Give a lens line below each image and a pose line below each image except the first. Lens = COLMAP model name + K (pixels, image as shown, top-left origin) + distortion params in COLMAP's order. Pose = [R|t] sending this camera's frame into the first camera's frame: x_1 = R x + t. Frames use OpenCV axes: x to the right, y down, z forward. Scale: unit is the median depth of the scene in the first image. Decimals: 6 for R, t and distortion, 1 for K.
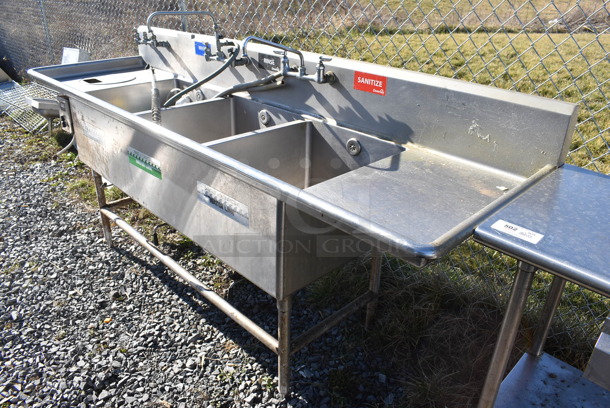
lens RADIAL K [[467.6, 0, 305.0], [0, 467.6, 204.0], [0, 0, 1]] dist [-0.085308, 0.011219]
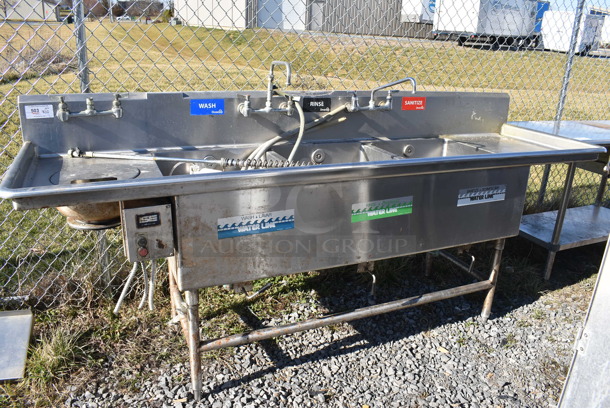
lens RADIAL K [[467.6, 0, 305.0], [0, 467.6, 204.0], [0, 0, 1]] dist [-0.085308, 0.011219]
pose [[0.358807, -0.320762, 0.876567, -1.238359], [0.382836, 0.907049, 0.175210, -0.330322], [-0.851290, 0.272715, 0.448255, 0.669511]]
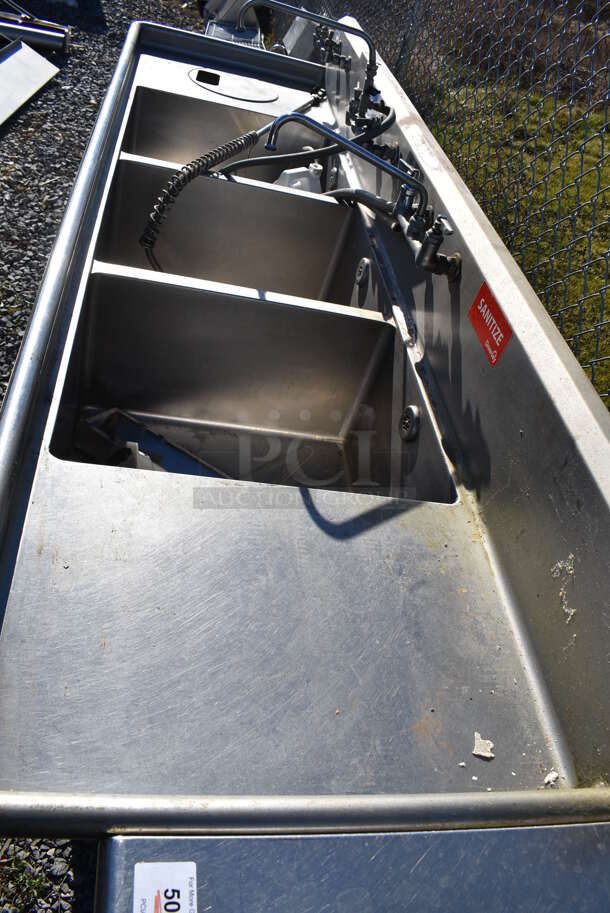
lens RADIAL K [[699.8, 0, 305.0], [0, 699.8, 456.5], [0, 0, 1]] dist [-0.085308, 0.011219]
pose [[0.752425, 0.563340, -0.341326, 0.275533], [-0.483638, 0.824299, 0.294322, -0.245183], [0.447158, -0.056377, 0.892676, 0.320119]]
